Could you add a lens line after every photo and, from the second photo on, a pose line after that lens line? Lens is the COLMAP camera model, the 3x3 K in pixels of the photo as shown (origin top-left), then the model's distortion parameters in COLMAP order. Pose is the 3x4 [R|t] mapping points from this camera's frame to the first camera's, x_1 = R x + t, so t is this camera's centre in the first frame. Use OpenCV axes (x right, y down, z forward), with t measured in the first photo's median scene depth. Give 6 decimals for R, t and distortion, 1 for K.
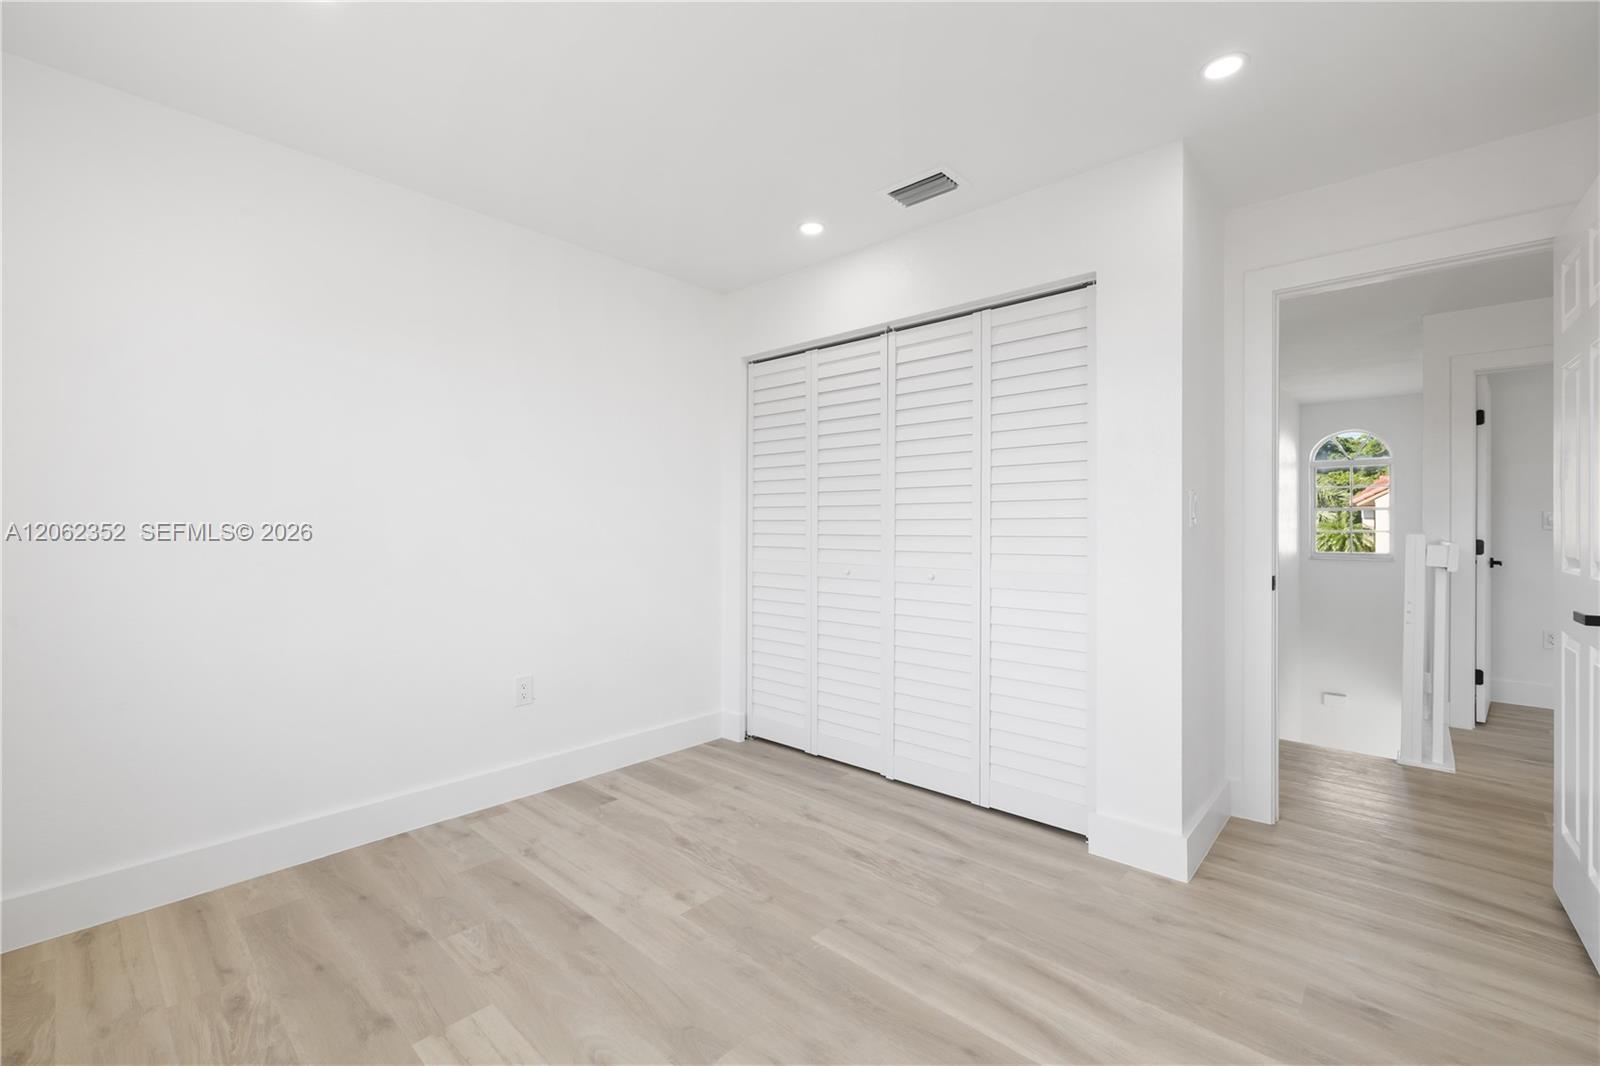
lens RADIAL K [[683.5, 0, 788.6], [0, 683.5, 531.9], [0, 0, 1]] dist [0.008988, -0.000729]
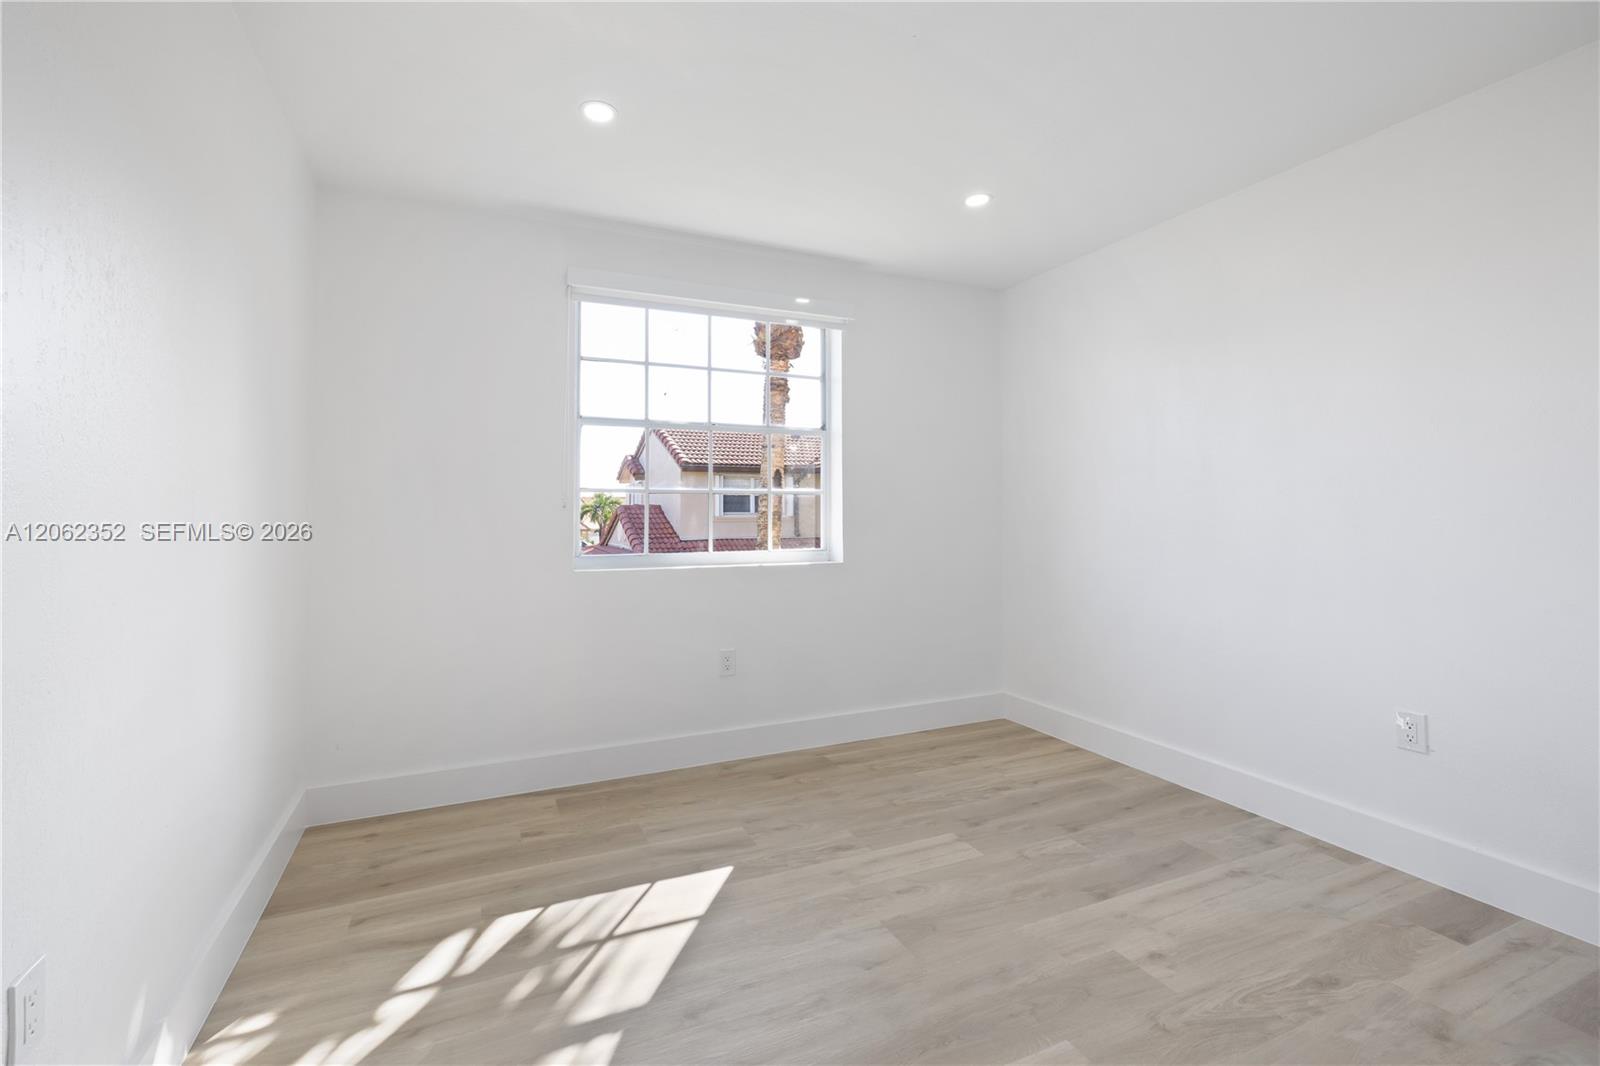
lens RADIAL K [[683.5, 0, 804.1], [0, 683.5, 528.3], [0, 0, 1]] dist [0.008988, -0.000729]
pose [[-0.358366, 0.018284, -0.933402, 0.726043], [-0.007986, 0.999712, 0.022649, -0.011998], [0.933547, 0.015571, -0.358117, 0.825465]]
